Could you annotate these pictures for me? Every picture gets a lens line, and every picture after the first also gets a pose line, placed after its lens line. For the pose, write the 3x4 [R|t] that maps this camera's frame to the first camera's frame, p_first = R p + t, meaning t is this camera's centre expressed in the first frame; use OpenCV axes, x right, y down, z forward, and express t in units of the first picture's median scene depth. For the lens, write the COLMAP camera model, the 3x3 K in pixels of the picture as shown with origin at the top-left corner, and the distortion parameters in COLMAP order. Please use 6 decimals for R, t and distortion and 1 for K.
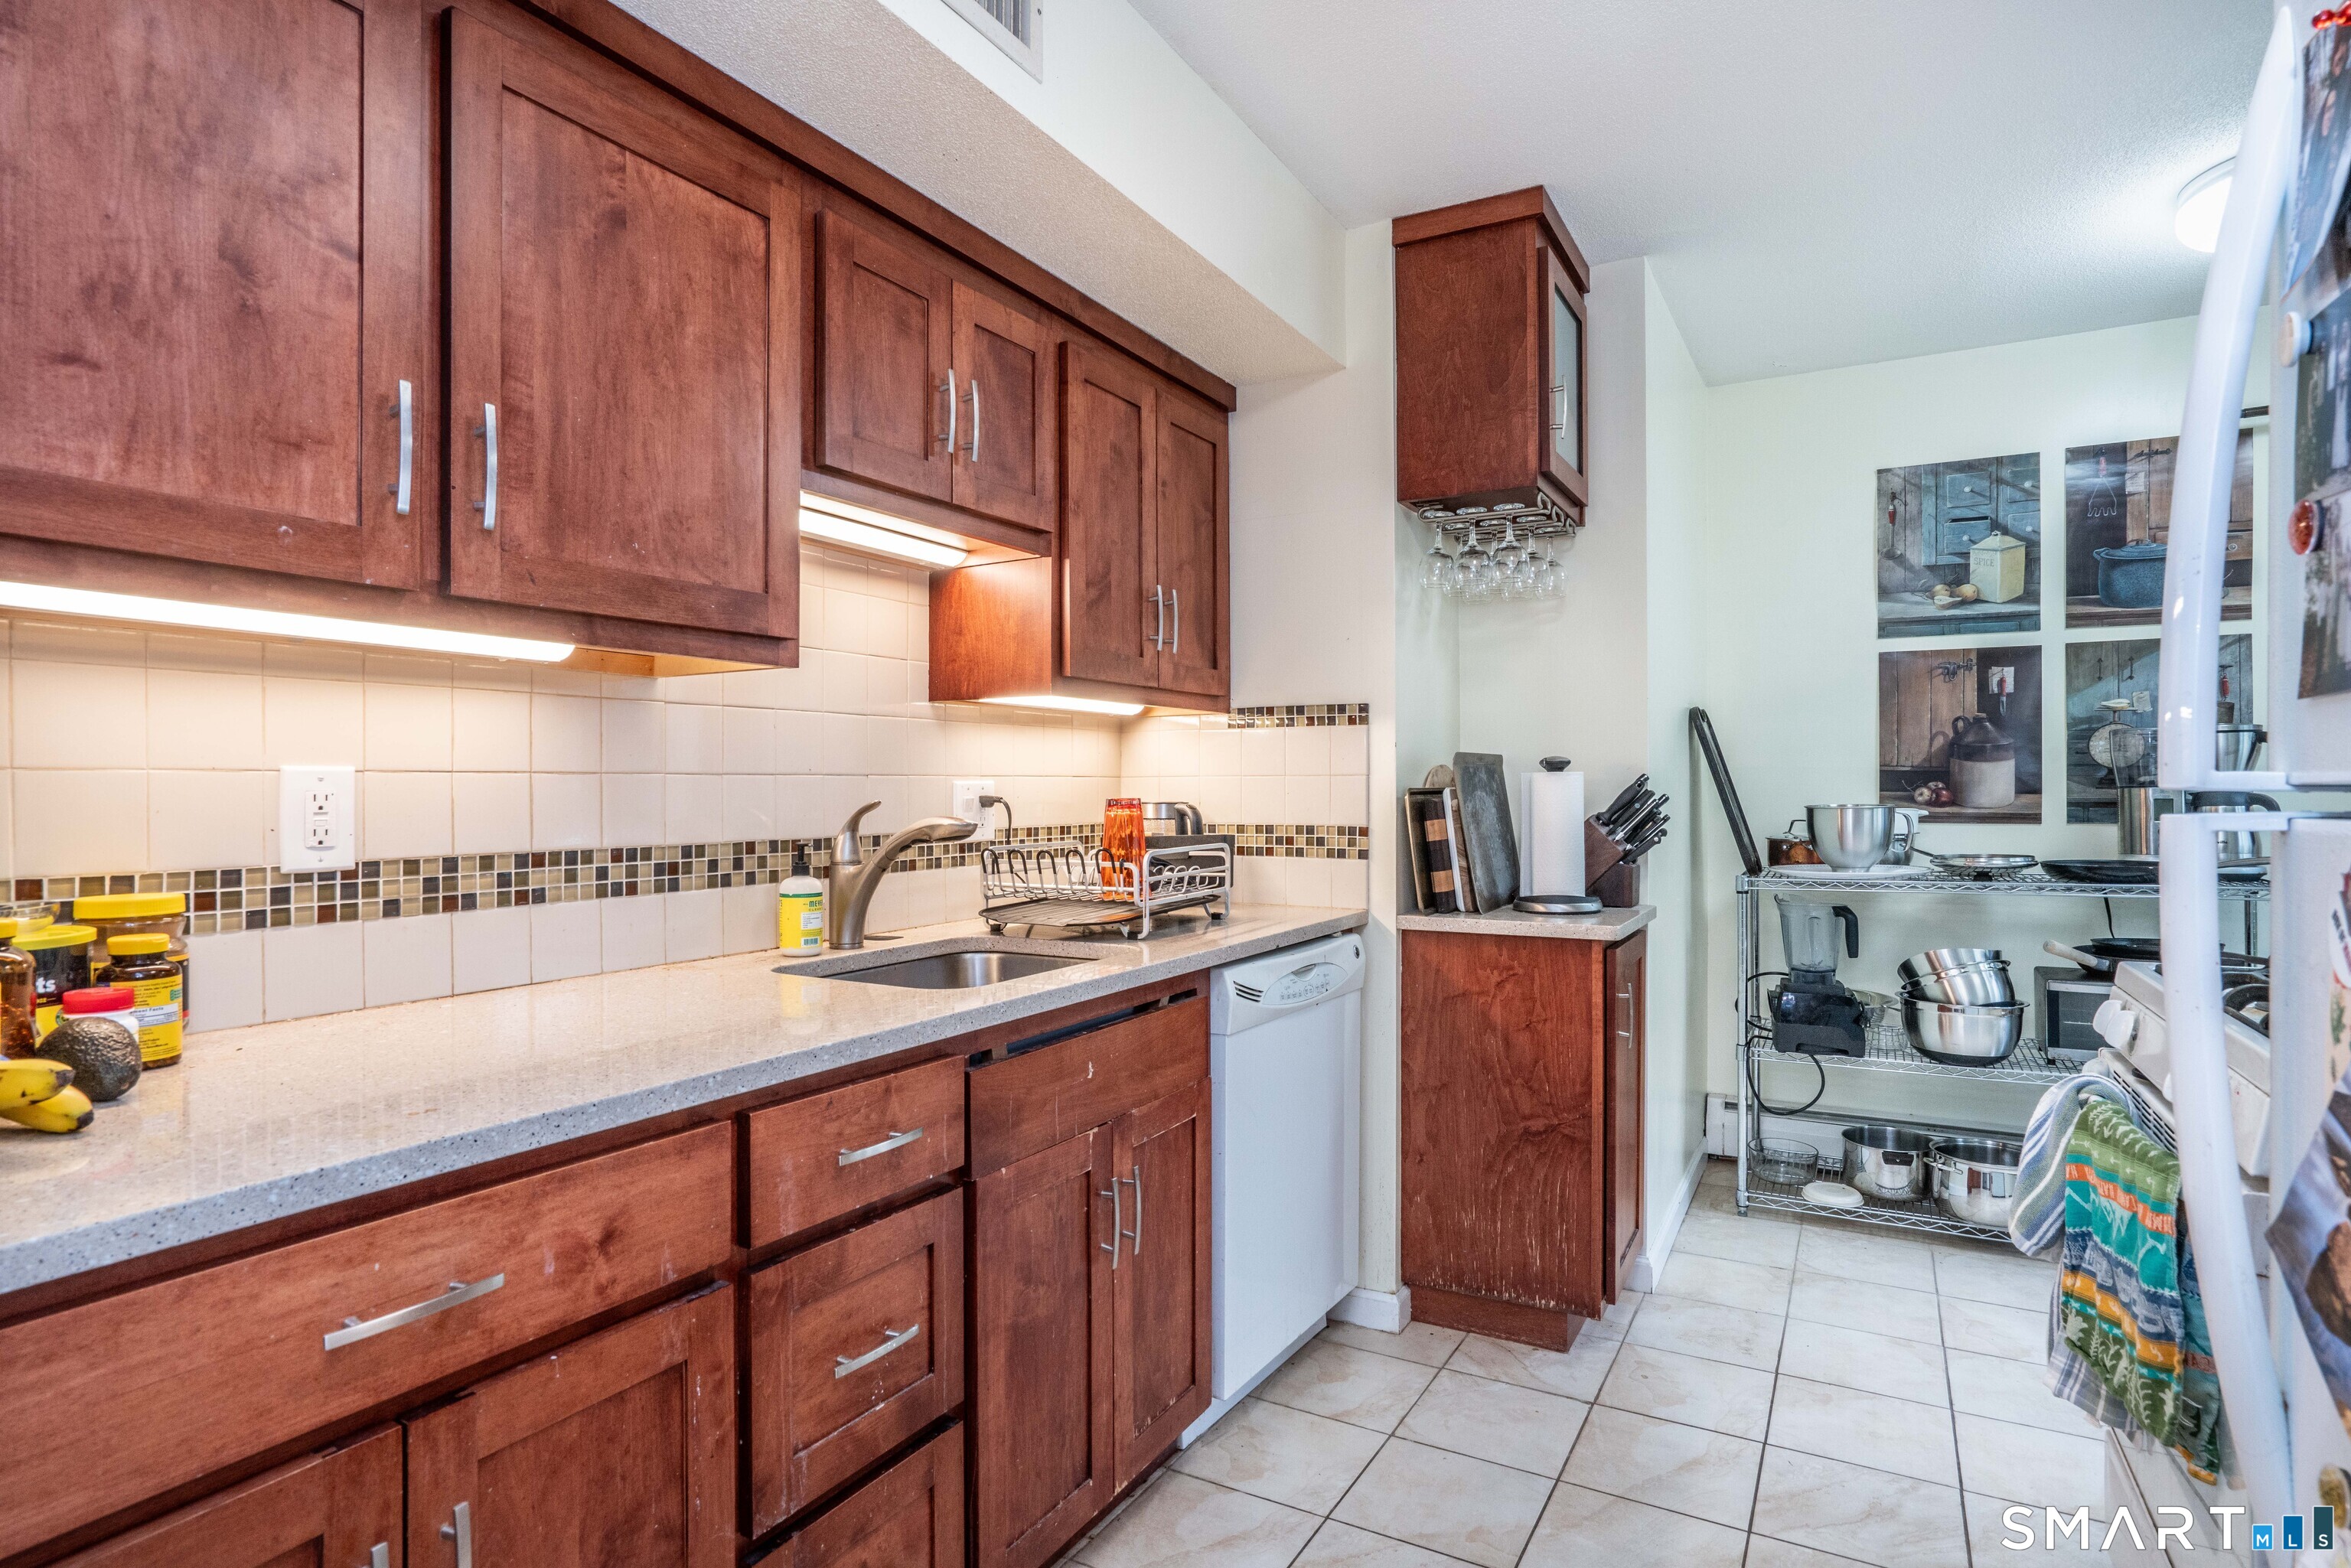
lens RADIAL K [[1270.7, 0, 1176.1], [0, 1270.7, 780.7], [0, 0, 1]] dist [-0.005972, -0.000529]
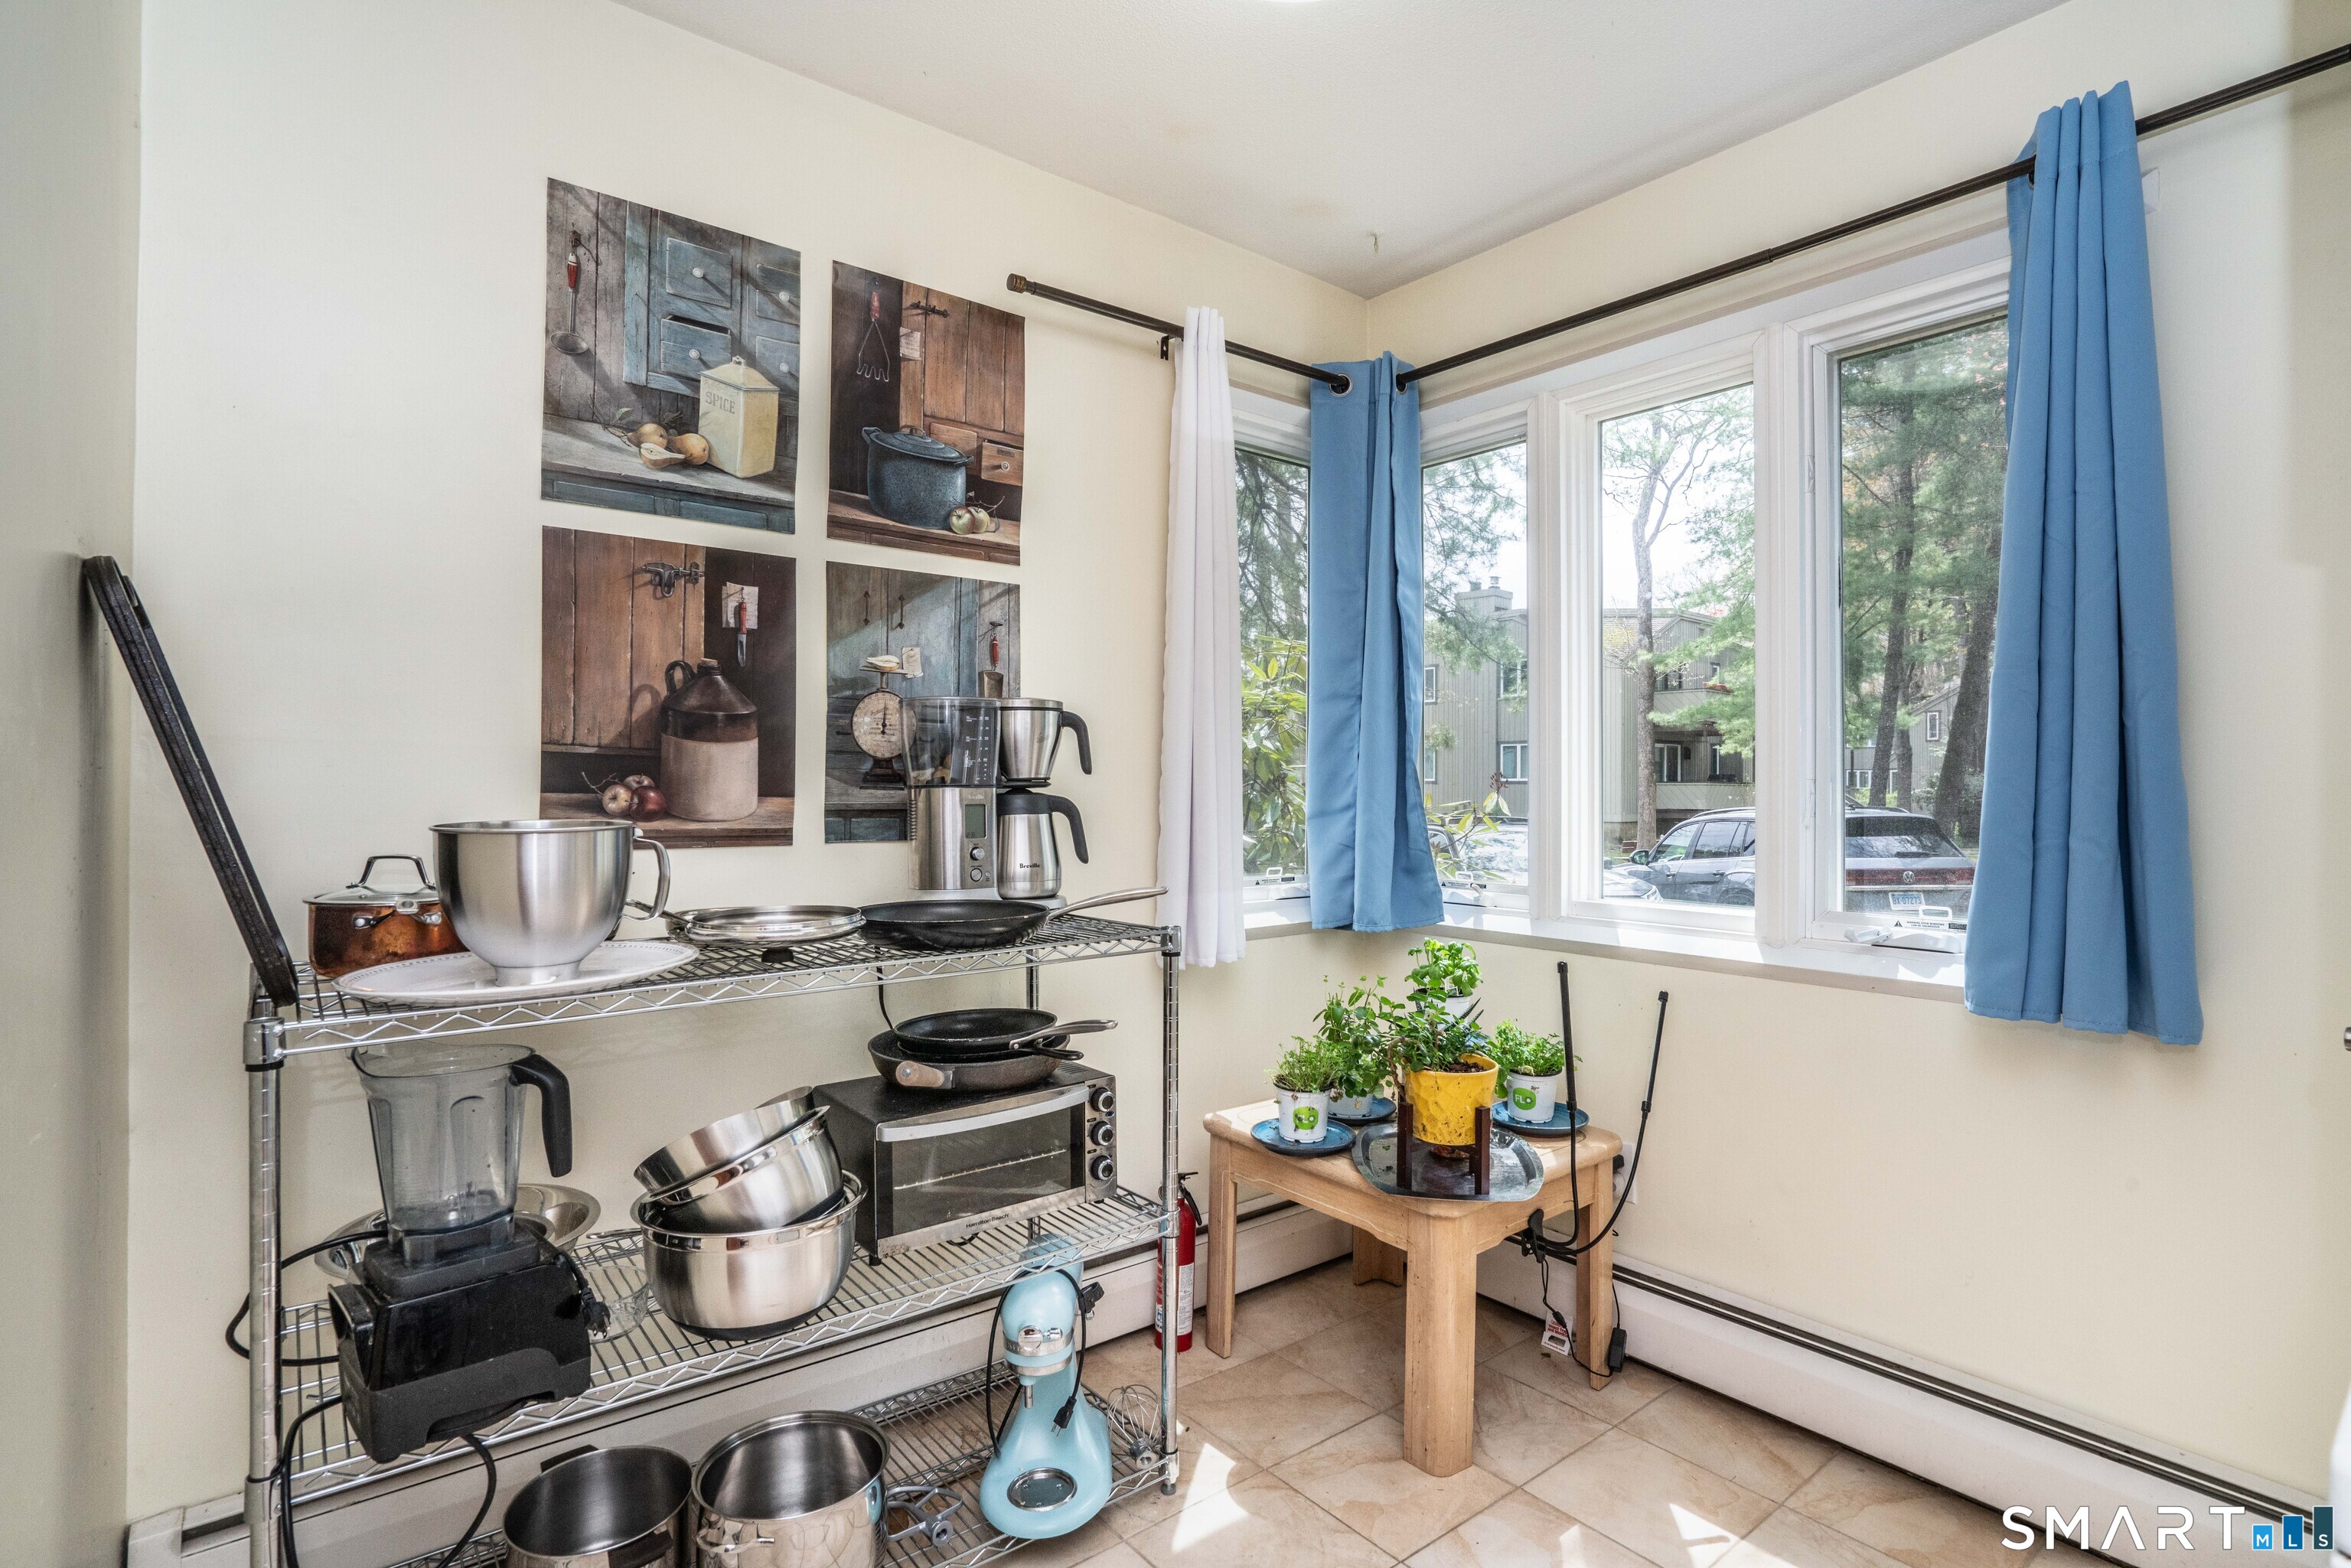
lens RADIAL K [[1172.5, 0, 1171.7], [0, 1172.5, 770.8], [0, 0, 1]] dist [-0.021741, -0.000339]
pose [[0.386081, 0.011368, 0.922395, 0.228265], [-0.018801, 0.999813, -0.004453, -0.003341], [-0.922273, -0.015622, 0.386223, 0.614289]]
